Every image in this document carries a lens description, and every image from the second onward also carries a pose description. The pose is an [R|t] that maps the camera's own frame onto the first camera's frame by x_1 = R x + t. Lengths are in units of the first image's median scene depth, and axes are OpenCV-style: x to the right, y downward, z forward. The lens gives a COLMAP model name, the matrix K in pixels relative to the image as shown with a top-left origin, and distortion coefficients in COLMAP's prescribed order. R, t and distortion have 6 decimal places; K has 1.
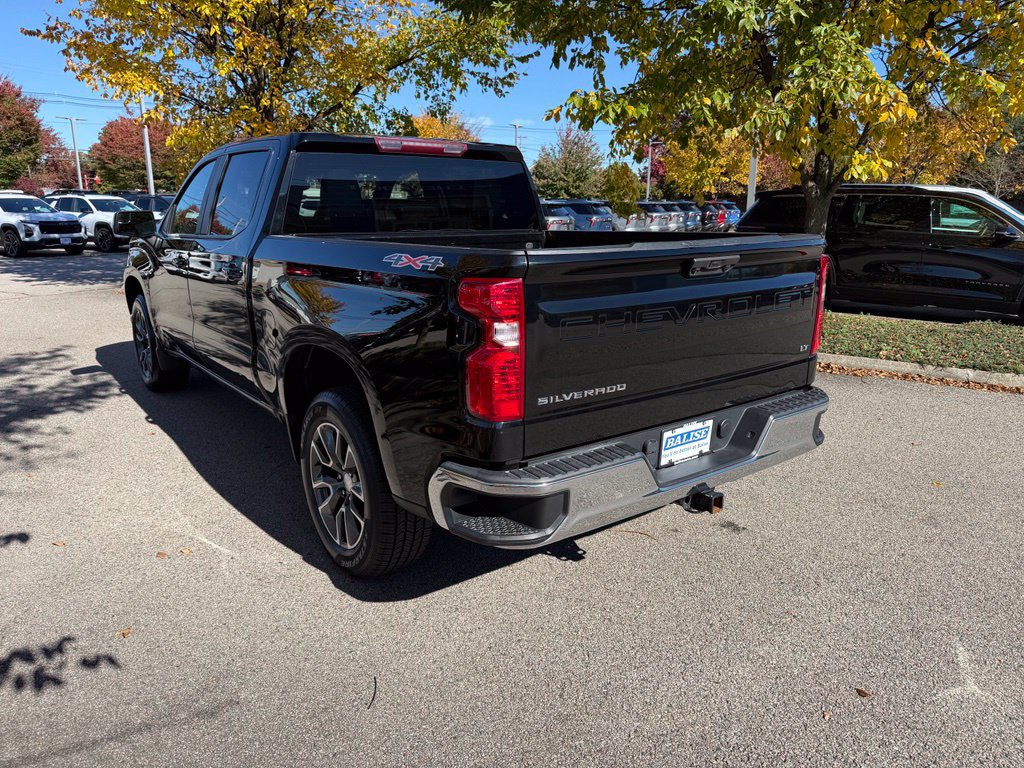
lens RADIAL K [[716.1, 0, 506.1], [0, 716.1, 387.4], [0, 0, 1]] dist [0.026980, -0.032638]
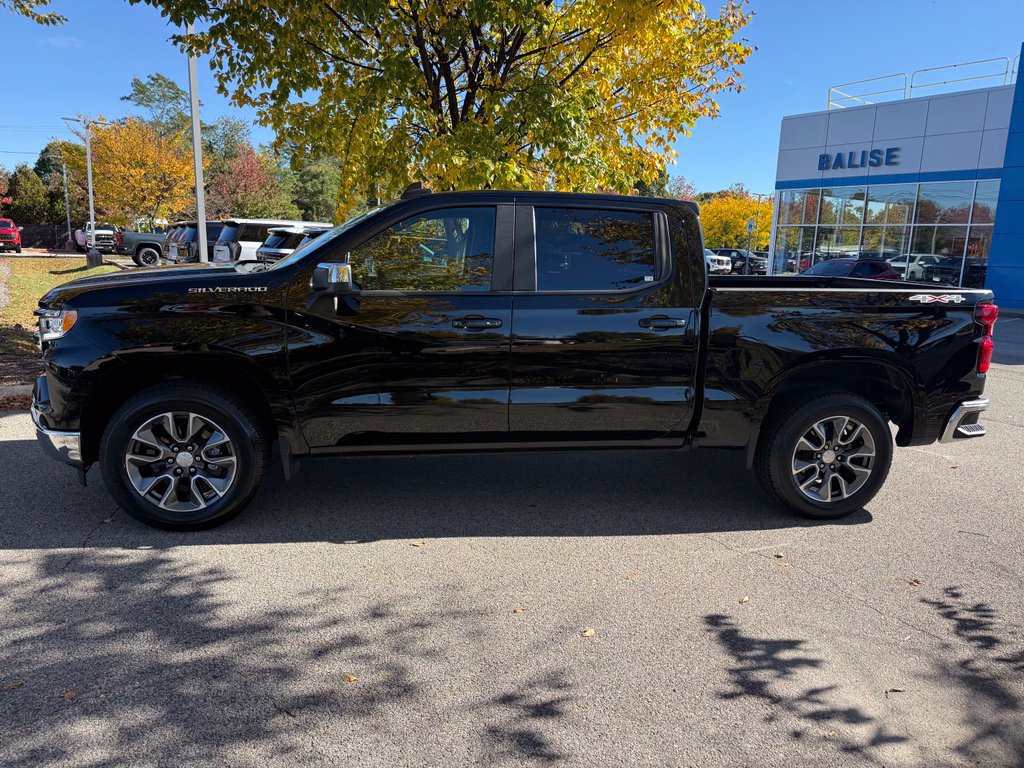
lens RADIAL K [[716.1, 0, 516.6], [0, 716.1, 387.5], [0, 0, 1]] dist [0.026980, -0.032638]
pose [[0.474355, -0.156100, 0.866383, -1.134929], [0.186465, 0.979639, 0.074414, -0.146670], [-0.860359, 0.126252, 0.493804, 0.528026]]
